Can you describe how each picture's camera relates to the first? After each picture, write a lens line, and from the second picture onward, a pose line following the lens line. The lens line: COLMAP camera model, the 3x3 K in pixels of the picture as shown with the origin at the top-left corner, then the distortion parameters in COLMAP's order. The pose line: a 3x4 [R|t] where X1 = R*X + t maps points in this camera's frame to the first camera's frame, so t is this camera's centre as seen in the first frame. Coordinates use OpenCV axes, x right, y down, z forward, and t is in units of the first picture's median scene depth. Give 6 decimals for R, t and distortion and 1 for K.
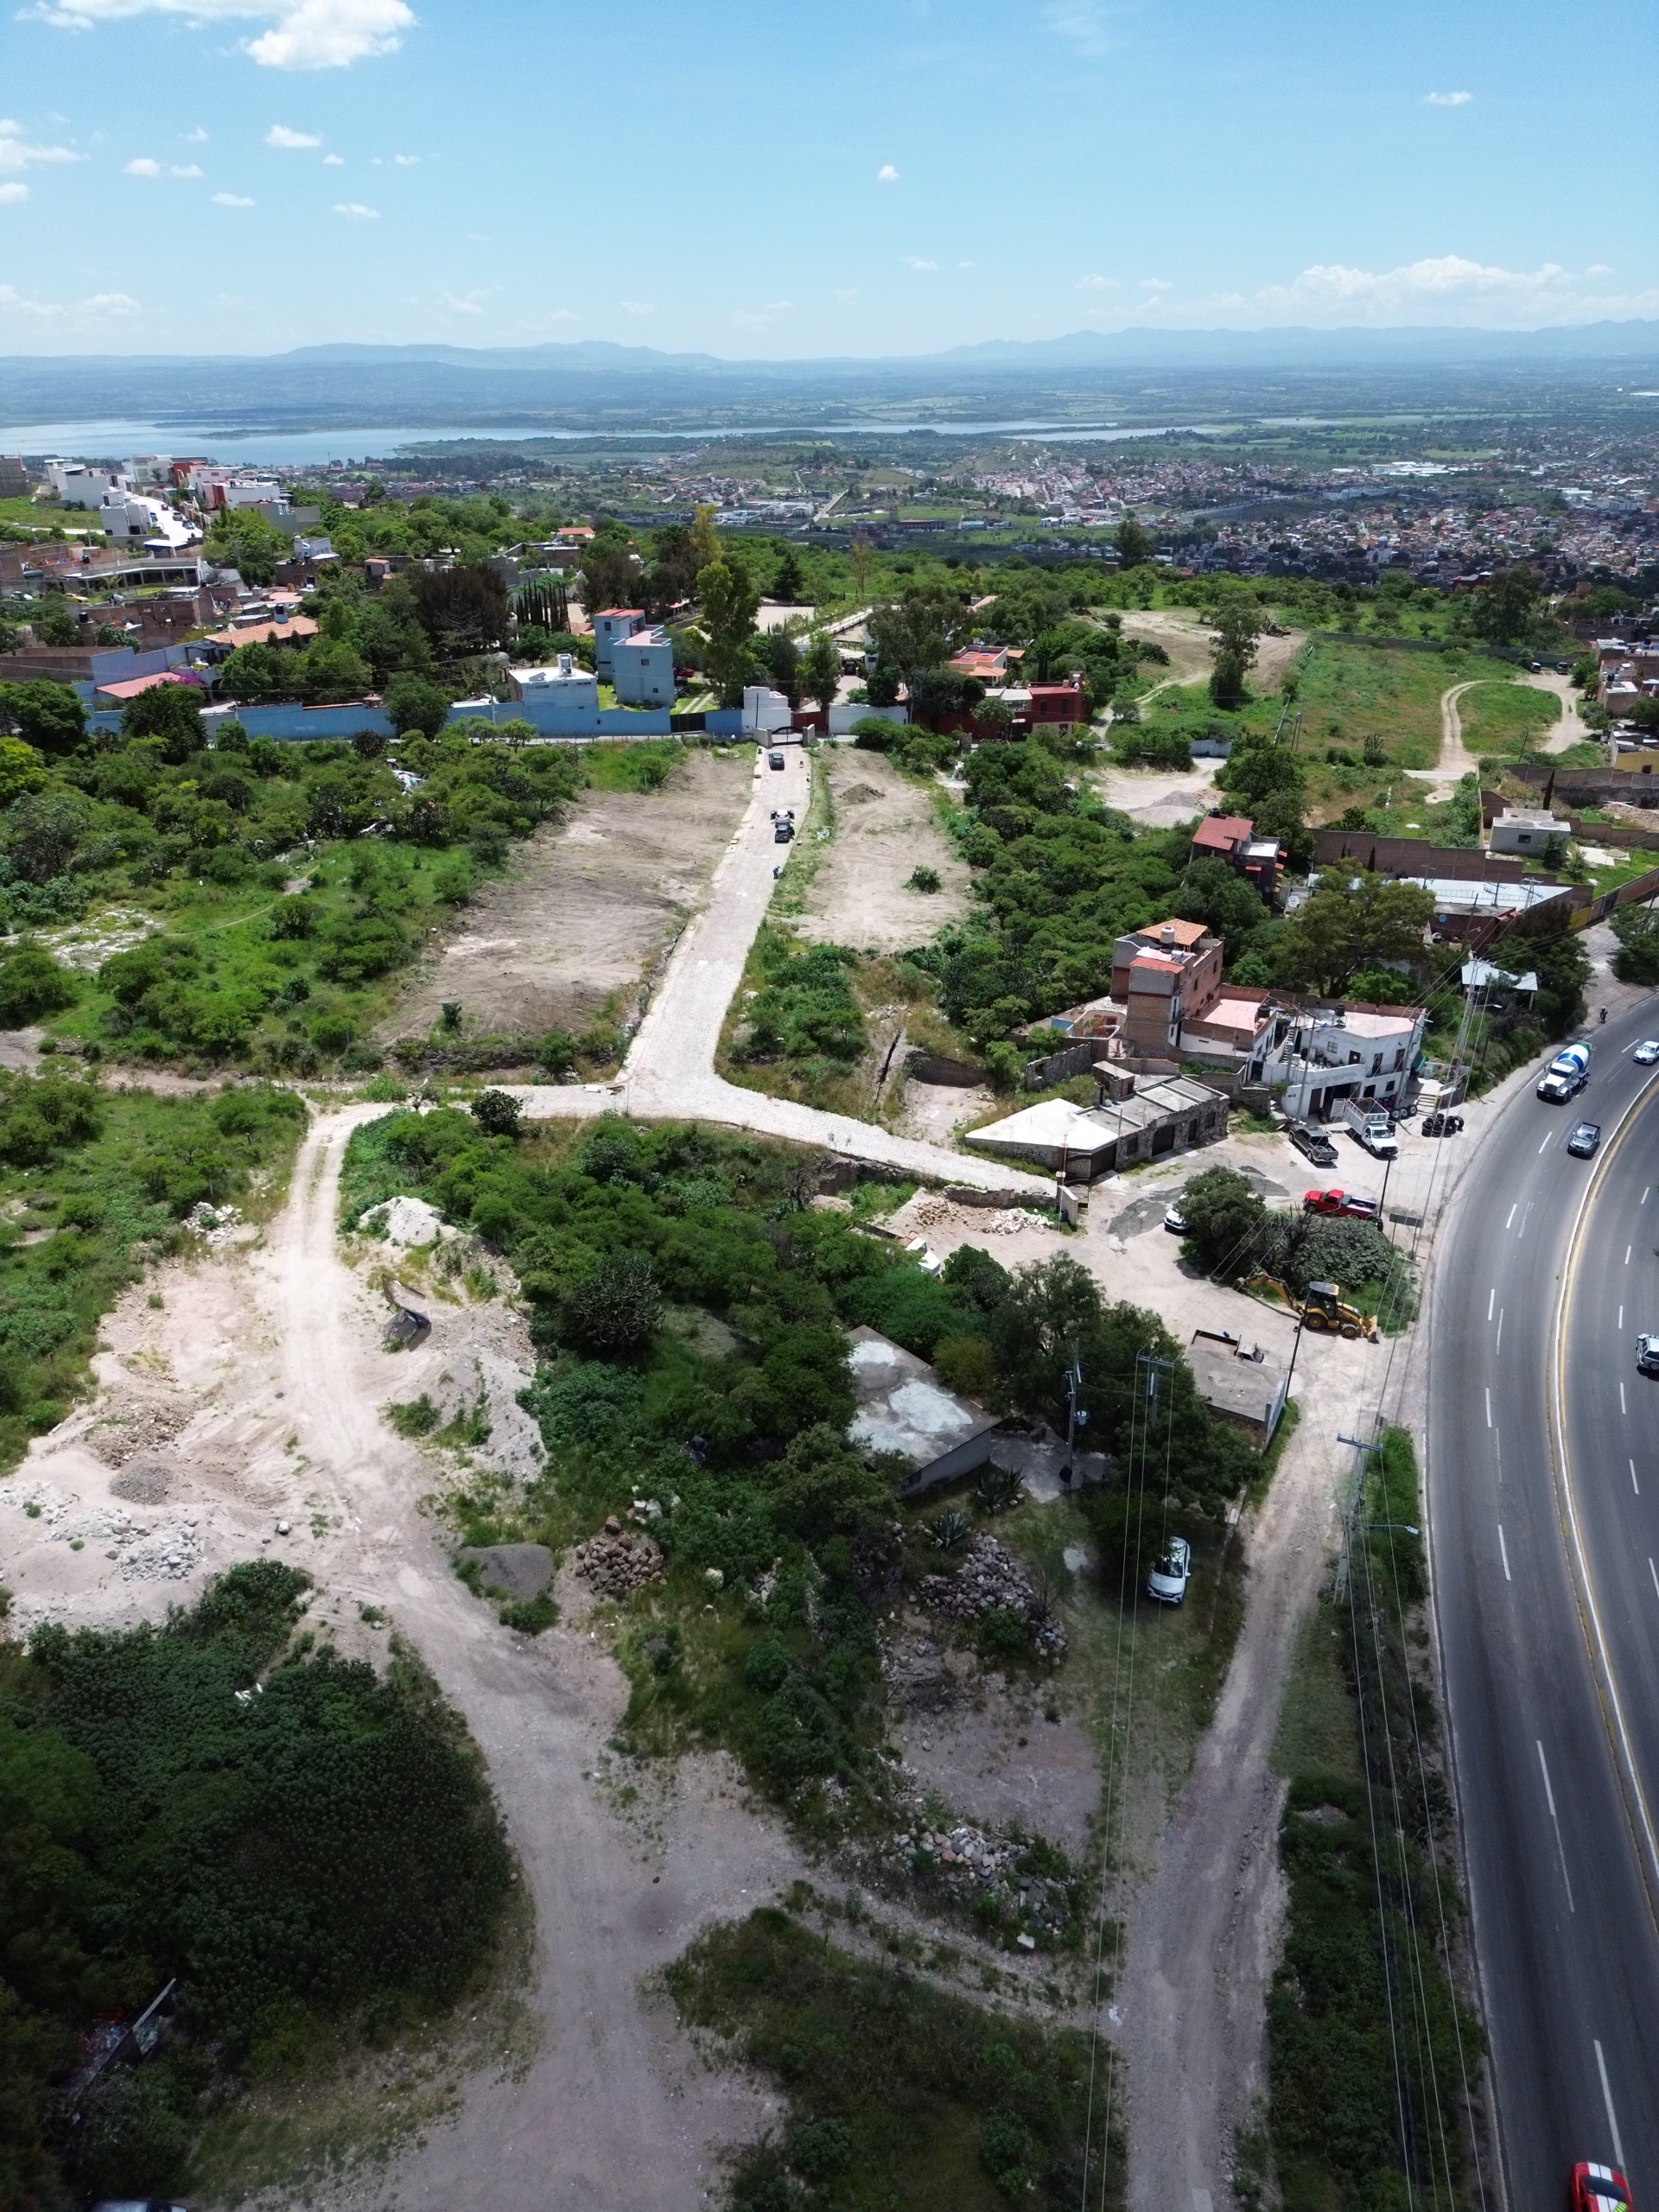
lens RADIAL K [[1549.1, 0, 831.6], [0, 1549.1, 1102.4], [0, 0, 1]] dist [0.076203, -0.069781]
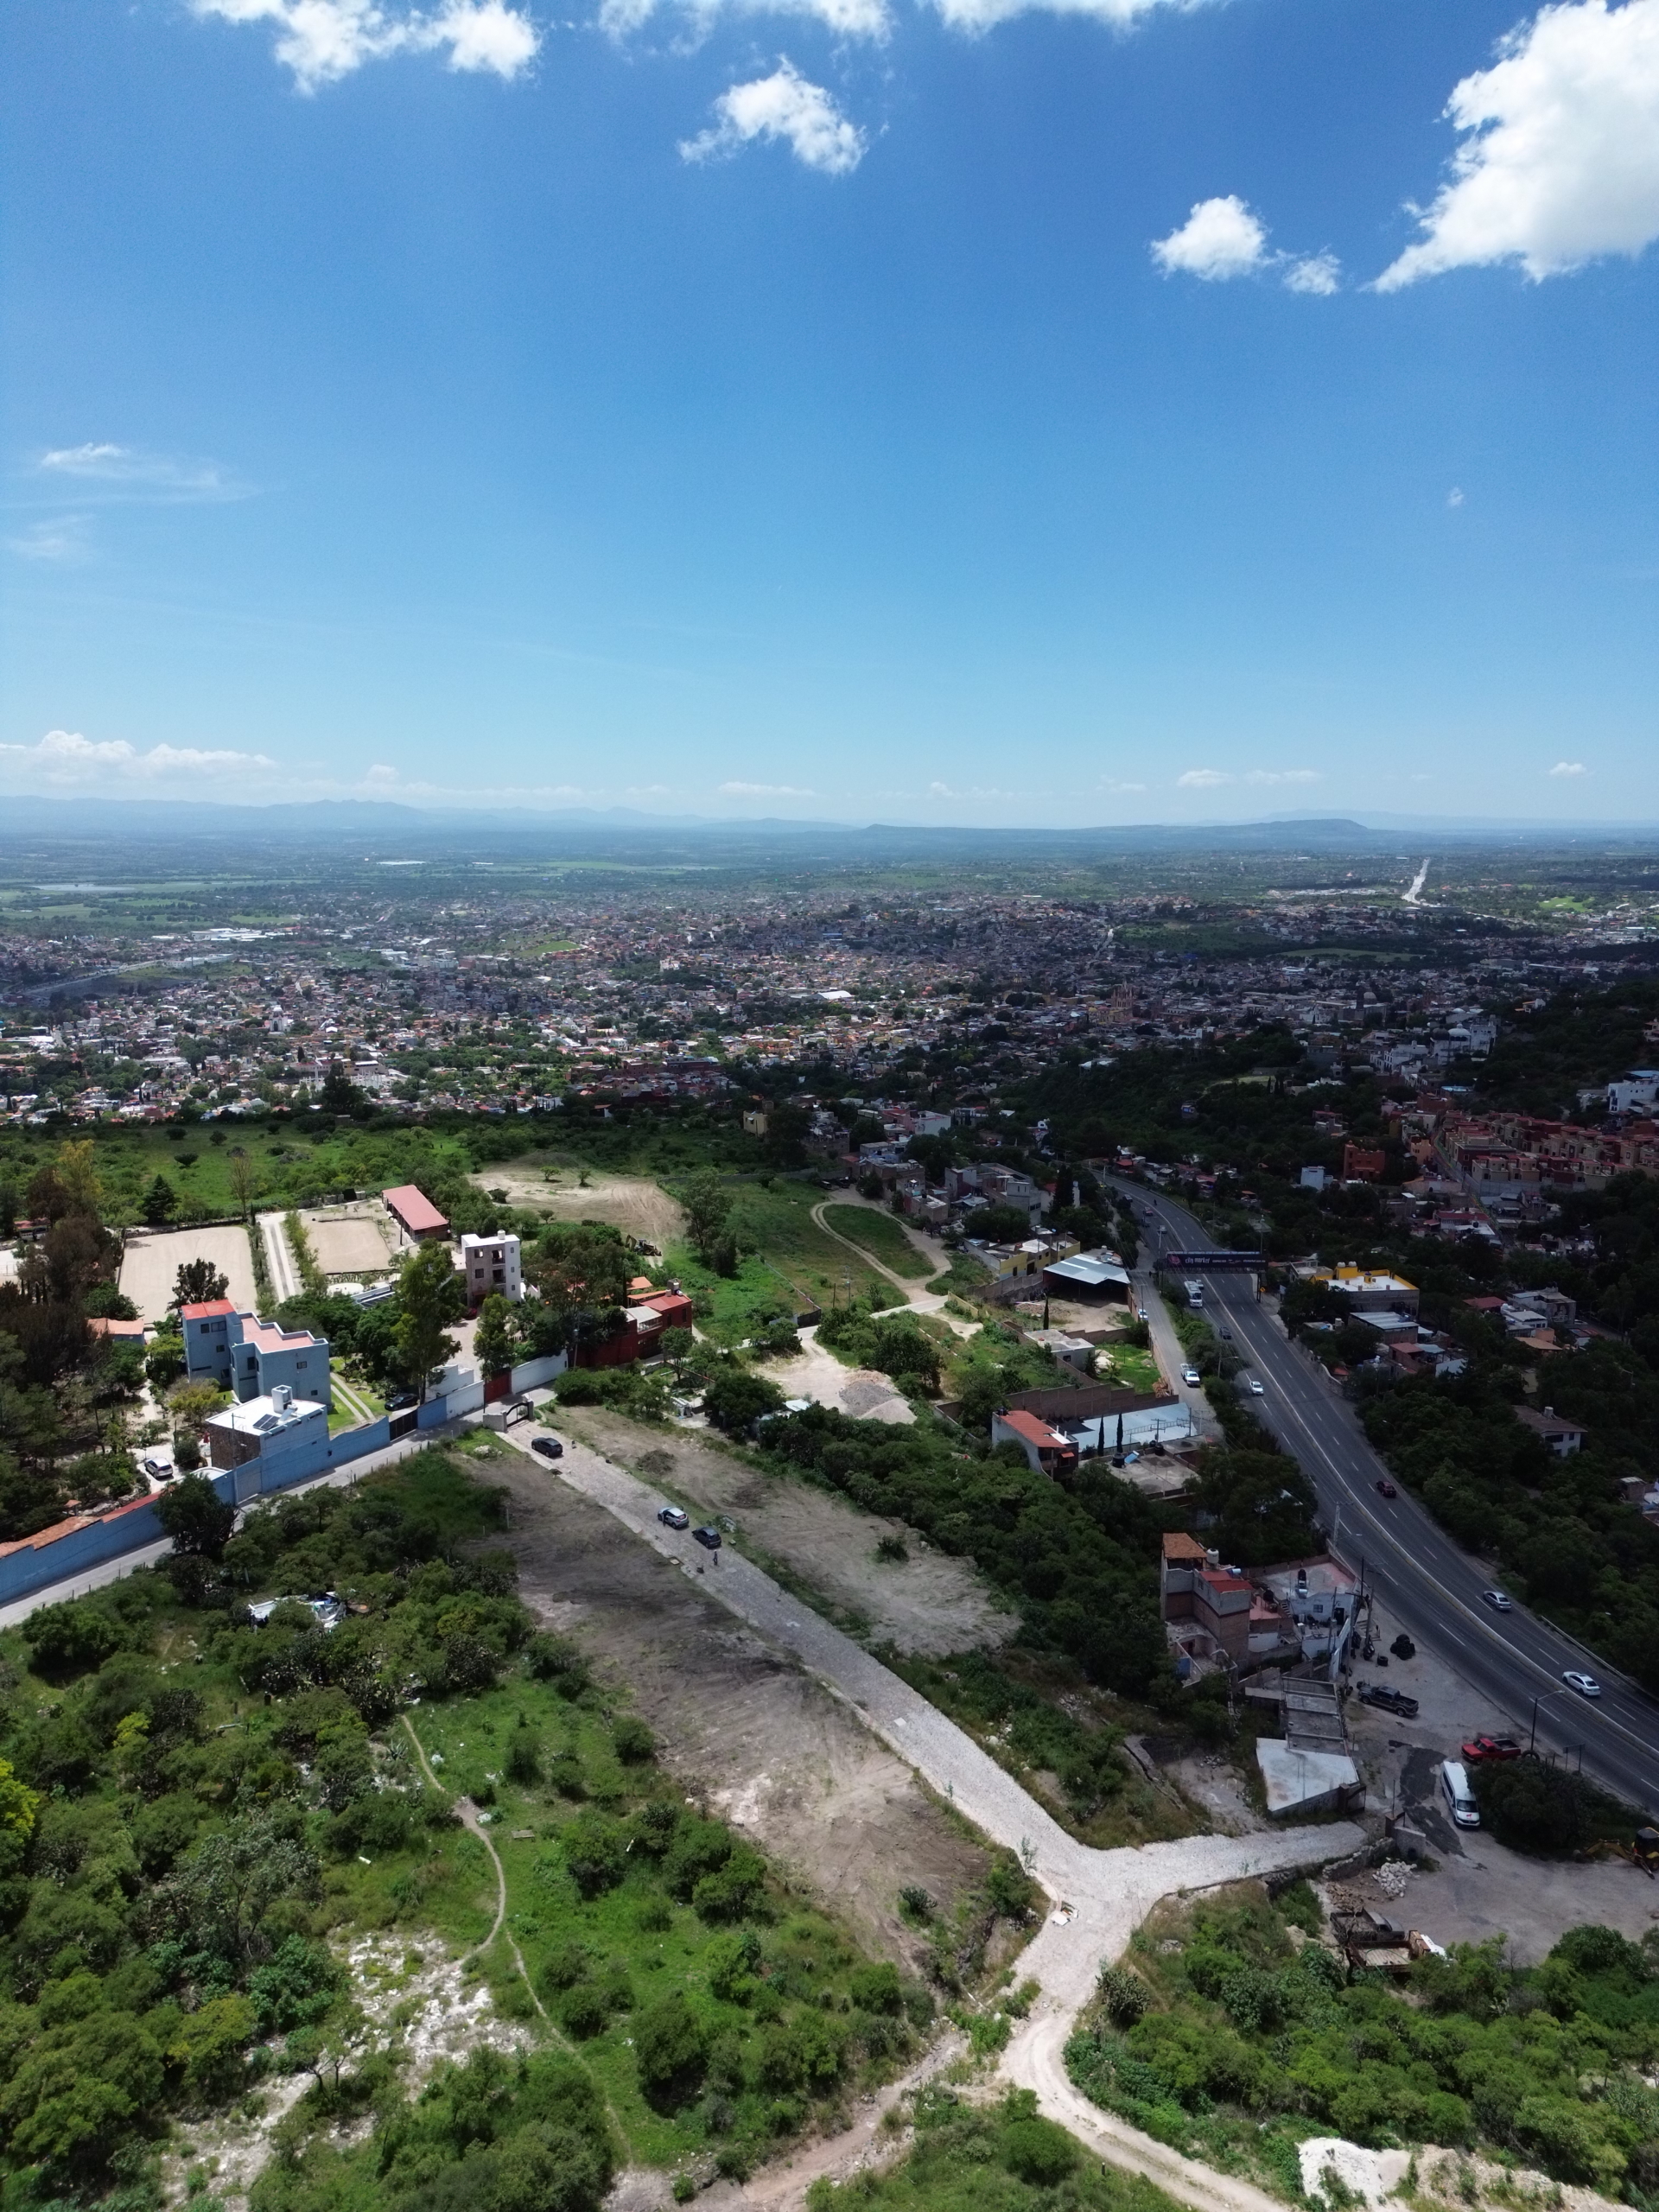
lens RADIAL K [[1549.1, 0, 831.6], [0, 1549.1, 1102.4], [0, 0, 1]] dist [0.076203, -0.069781]
pose [[0.749758, -0.104862, 0.653351, -0.595772], [0.273693, 0.948091, -0.161911, -0.259686], [-0.602458, 0.300211, 0.739539, 0.165004]]
